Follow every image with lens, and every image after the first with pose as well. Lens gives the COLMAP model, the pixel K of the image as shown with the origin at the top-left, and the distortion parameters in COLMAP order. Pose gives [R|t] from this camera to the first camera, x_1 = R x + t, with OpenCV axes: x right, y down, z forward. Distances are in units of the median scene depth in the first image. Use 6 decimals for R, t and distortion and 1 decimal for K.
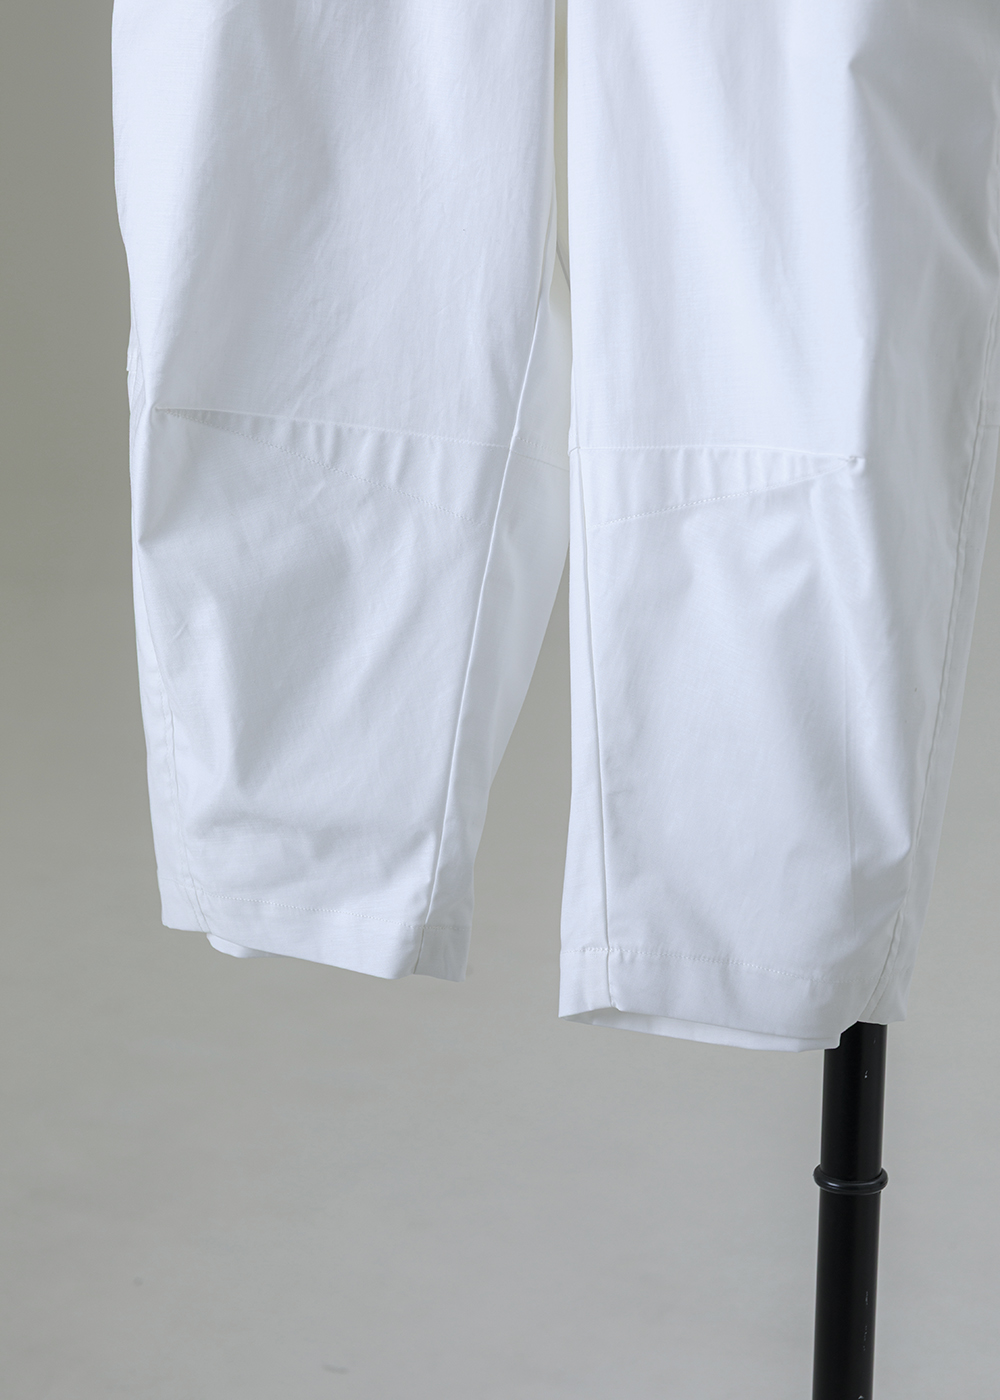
lens RADIAL K [[2628.6, 0, 500.0], [0, 2628.6, 700.0], [0, 0, 1]] dist [-0.056177, 0.051222]
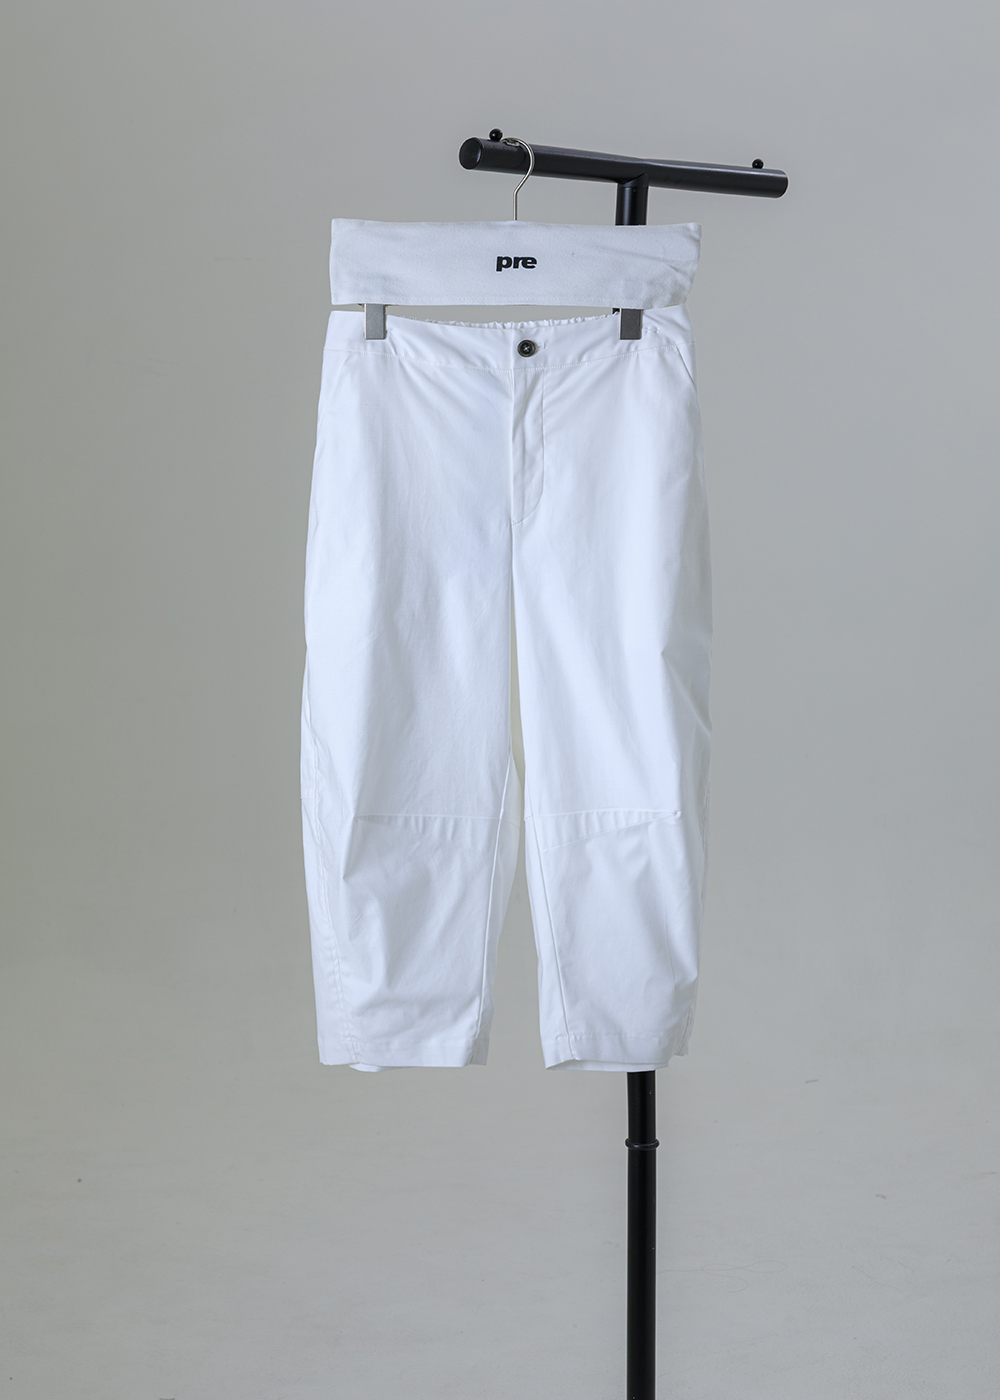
lens RADIAL K [[2832.0, 0, 548.7], [0, 2832.0, 702.3], [0, 0, 1]] dist [0.244445, -0.168975]
pose [[0.918177, -0.081432, 0.387711, -0.891372], [0.118657, 0.990247, -0.073019, -0.012603], [-0.377984, 0.113049, 0.918884, -1.256932]]
